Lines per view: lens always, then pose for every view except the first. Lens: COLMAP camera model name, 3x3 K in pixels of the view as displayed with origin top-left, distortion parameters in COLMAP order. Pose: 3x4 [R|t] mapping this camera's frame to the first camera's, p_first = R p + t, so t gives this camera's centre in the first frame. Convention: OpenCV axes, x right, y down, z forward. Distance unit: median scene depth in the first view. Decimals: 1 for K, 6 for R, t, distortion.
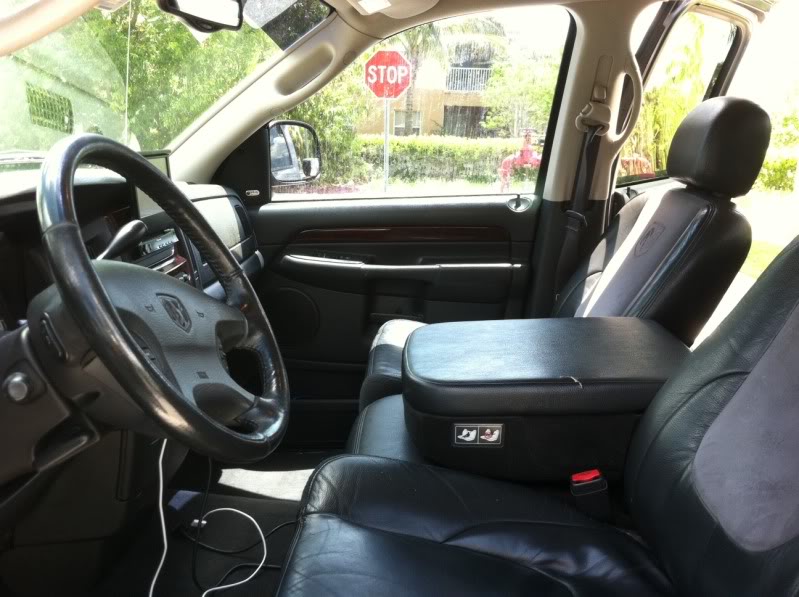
lens RADIAL K [[750.8, 0, 400.7], [0, 750.8, 291.6], [0, 0, 1]] dist [0.061242, -0.207255]
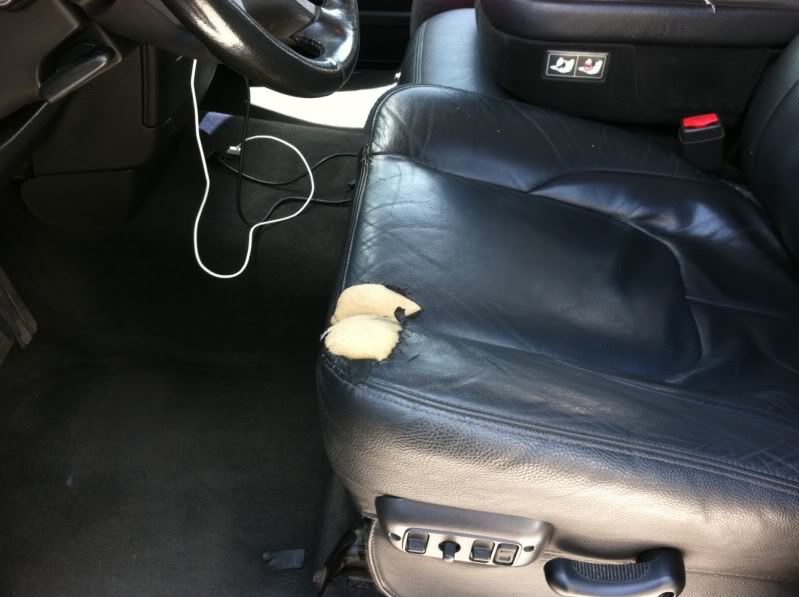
lens RADIAL K [[750.8, 0, 400.7], [0, 750.8, 291.6], [0, 0, 1]] dist [0.061242, -0.207255]
pose [[0.999234, 0.038922, -0.004121, -0.079616], [-0.032241, 0.878241, 0.477130, 0.022772], [0.022190, -0.476632, 0.878823, 0.170846]]
